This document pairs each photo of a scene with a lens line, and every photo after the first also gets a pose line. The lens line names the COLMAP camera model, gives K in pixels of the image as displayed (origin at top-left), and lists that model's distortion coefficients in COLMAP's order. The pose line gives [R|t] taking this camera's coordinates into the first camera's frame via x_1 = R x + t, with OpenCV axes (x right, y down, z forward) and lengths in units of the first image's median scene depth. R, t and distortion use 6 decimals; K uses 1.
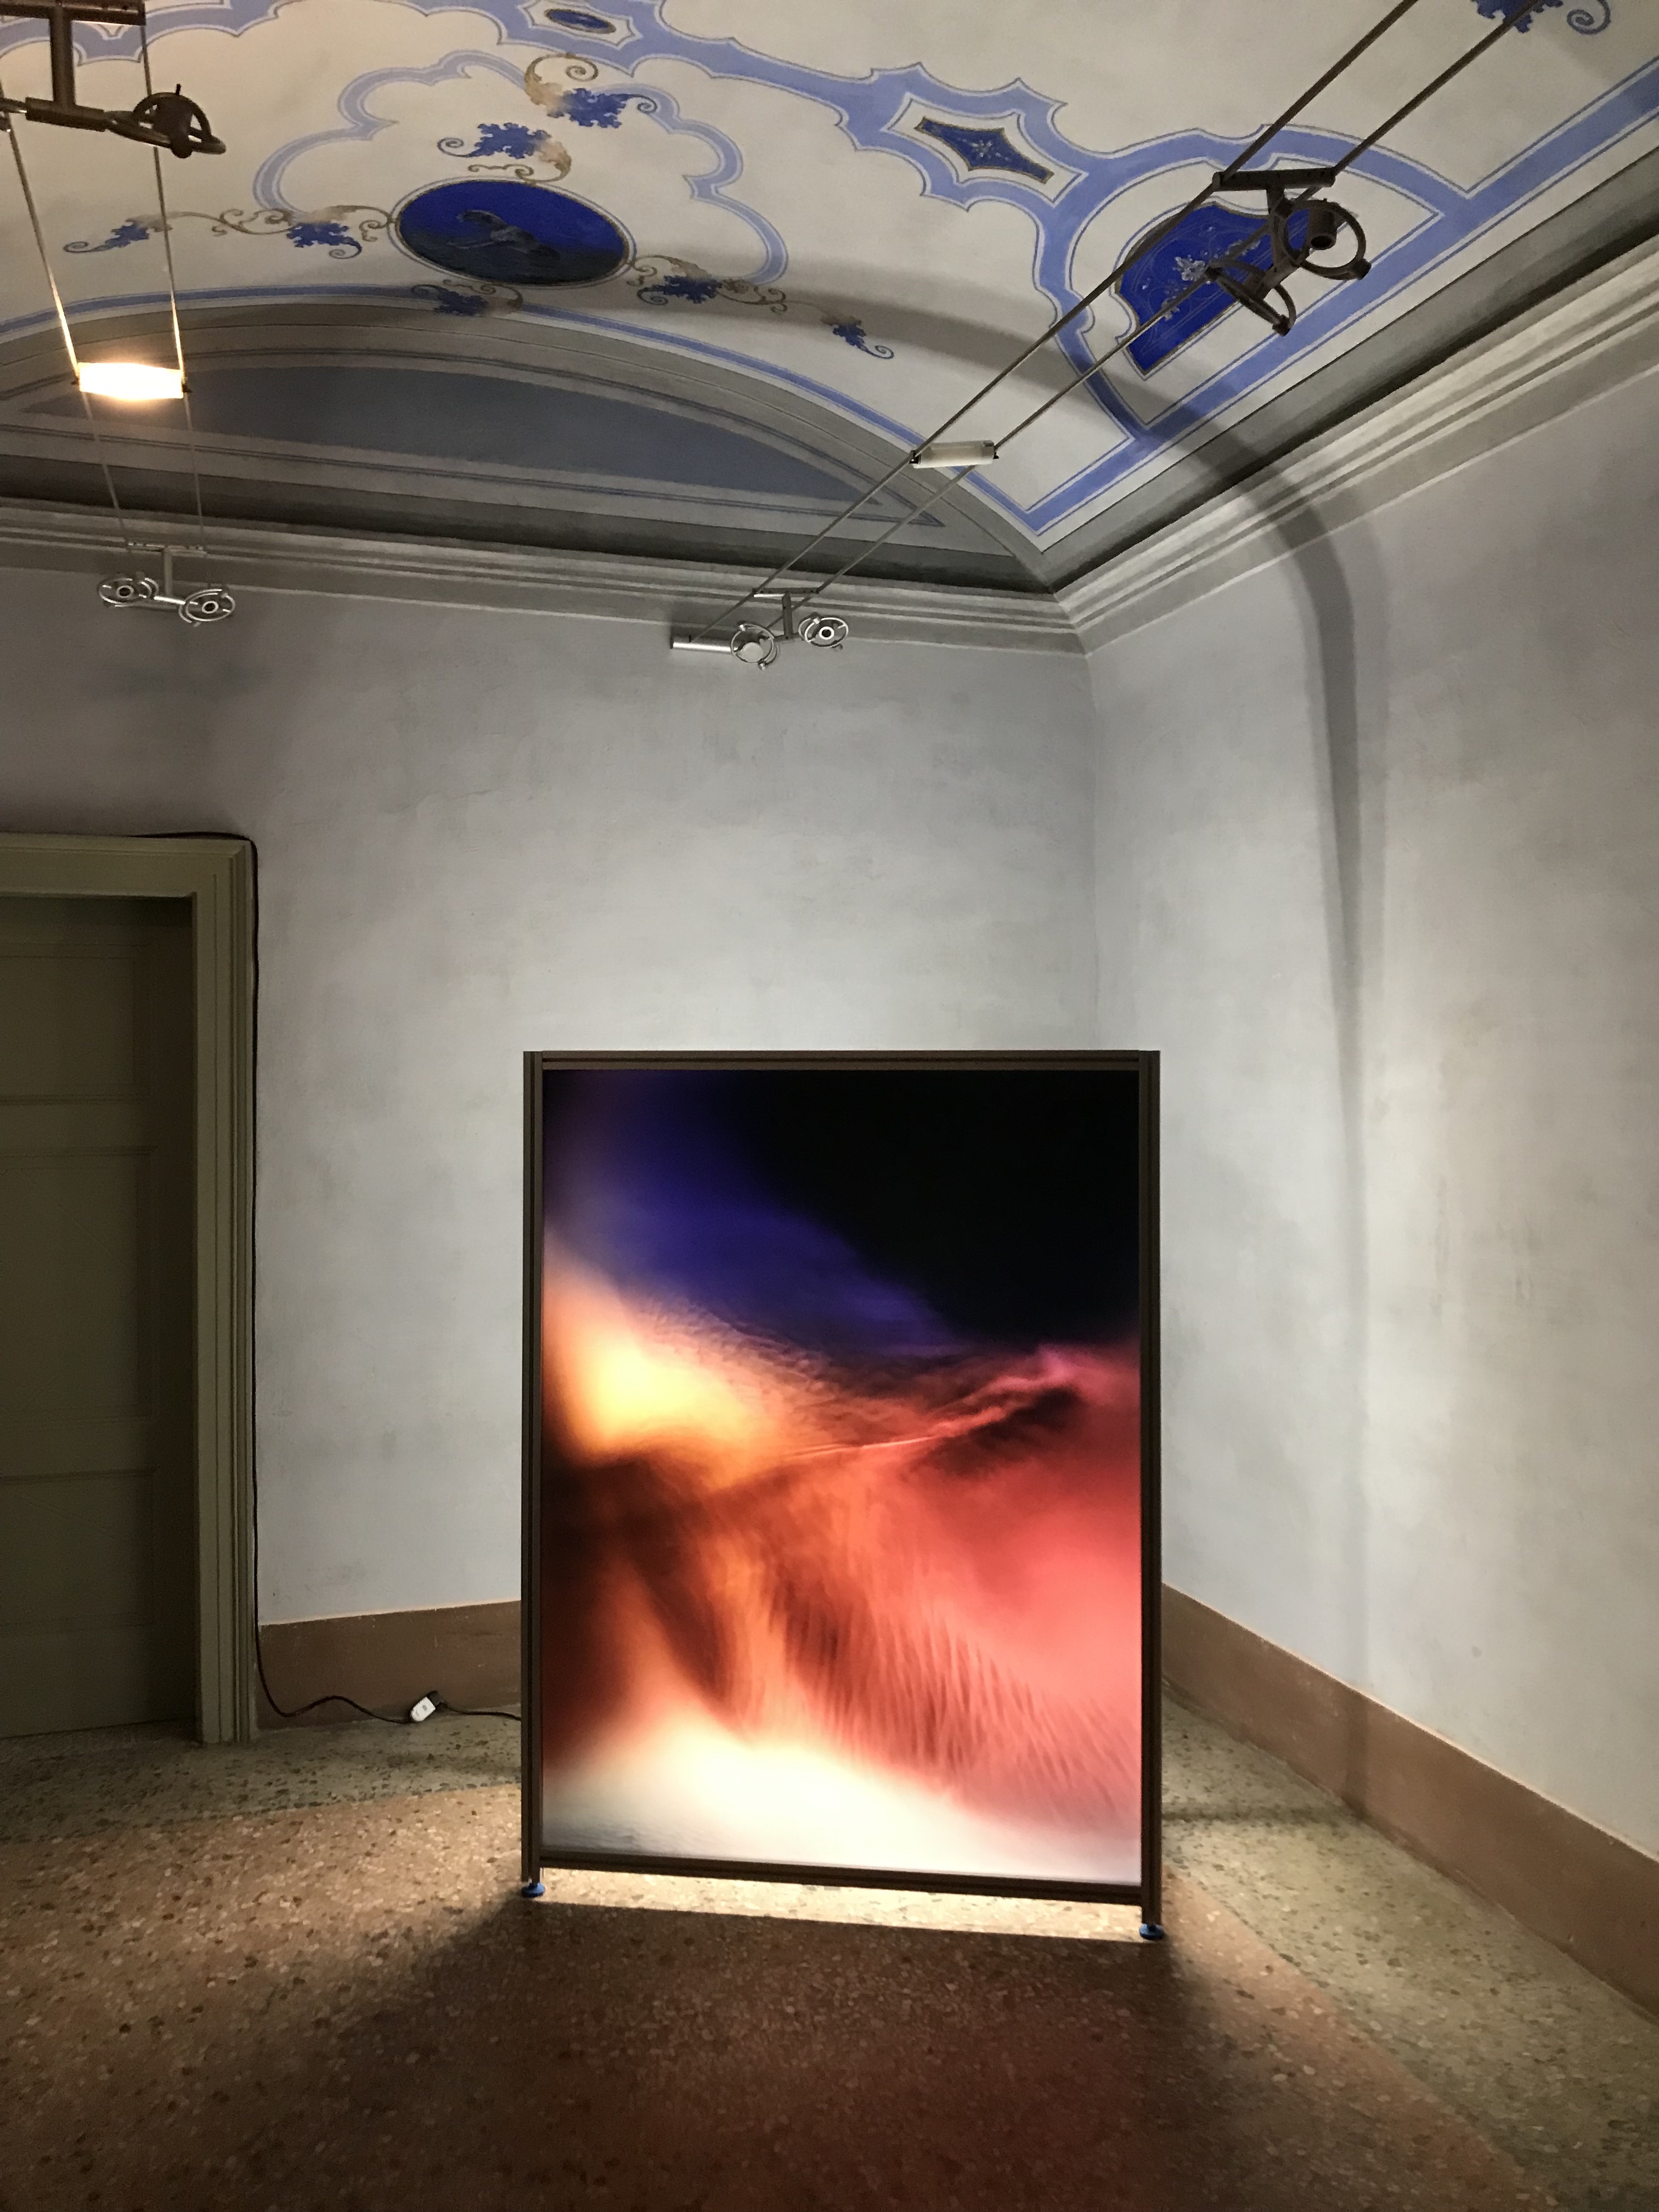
lens RADIAL K [[1771.4, 0, 829.5], [0, 1771.4, 1106.0], [0, 0, 1]] dist [0.065206, -0.119167]
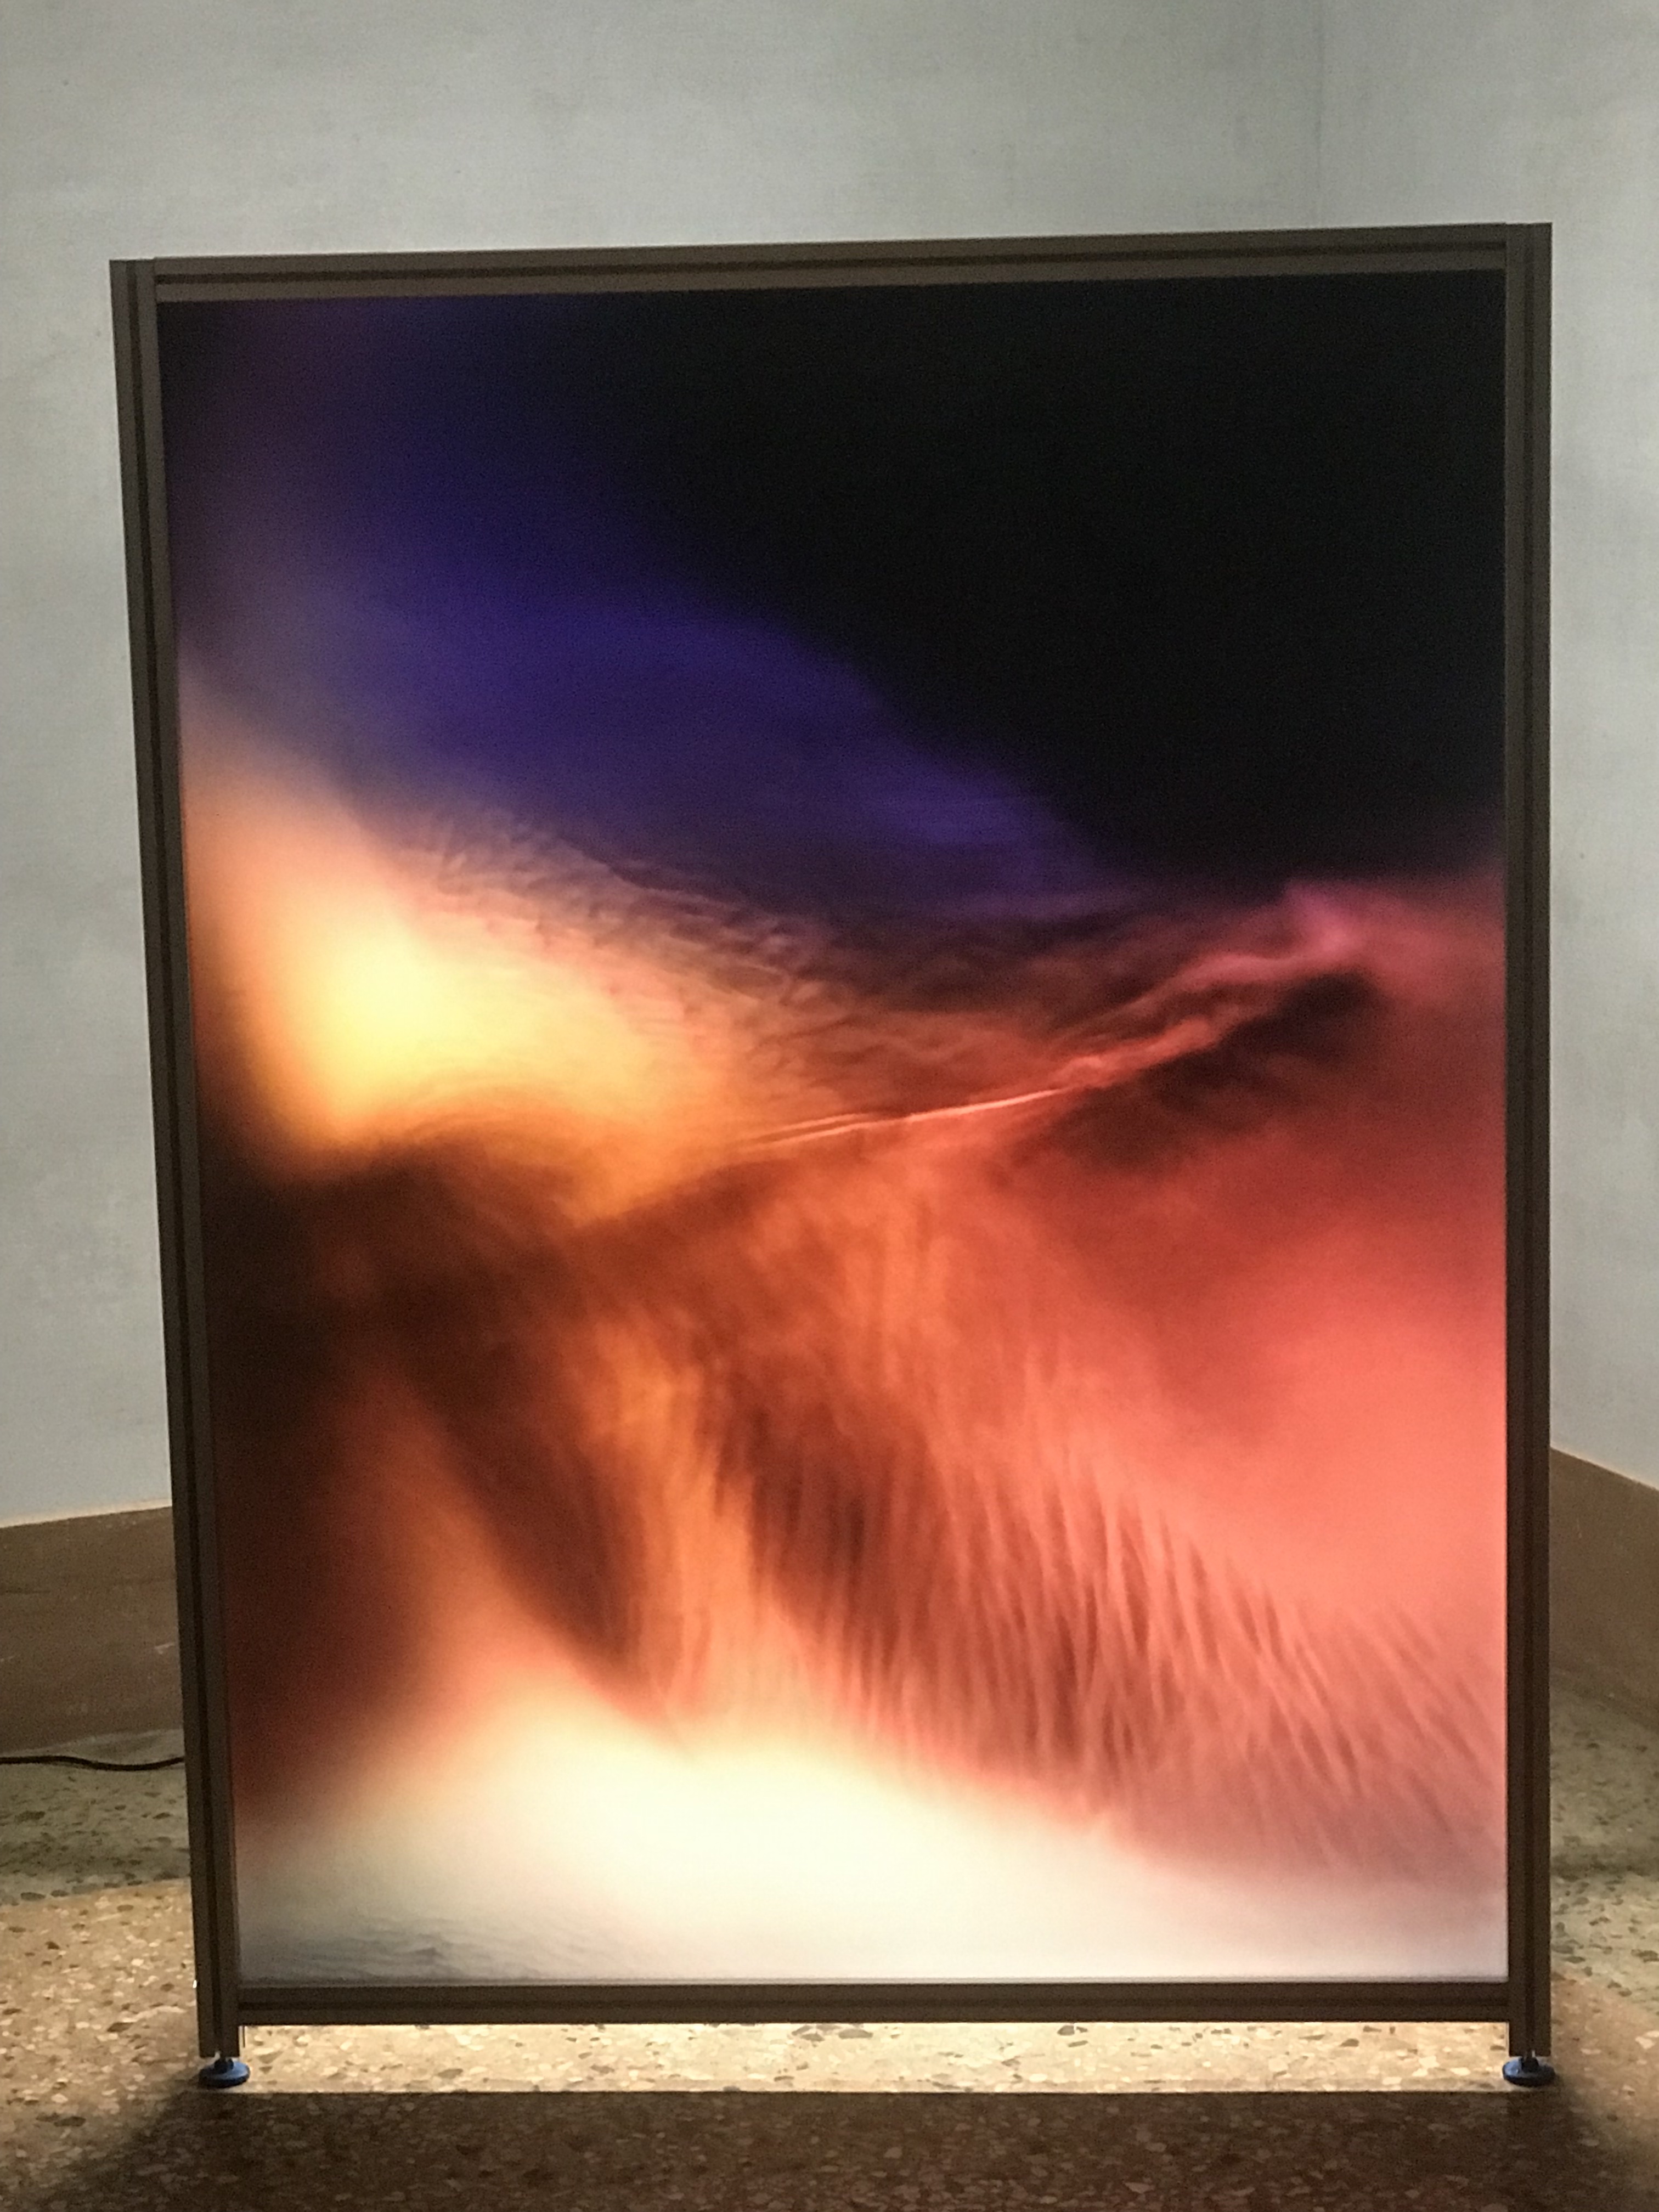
lens RADIAL K [[4409.4, 0, 829.5], [0, 4409.4, 1106.0], [0, 0, 1]] dist [0.112876, -0.078856]
pose [[0.995407, -0.036211, 0.088621, -0.103965], [0.023003, 0.989053, 0.145756, 0.020761], [-0.092928, -0.143048, 0.985343, -0.132916]]
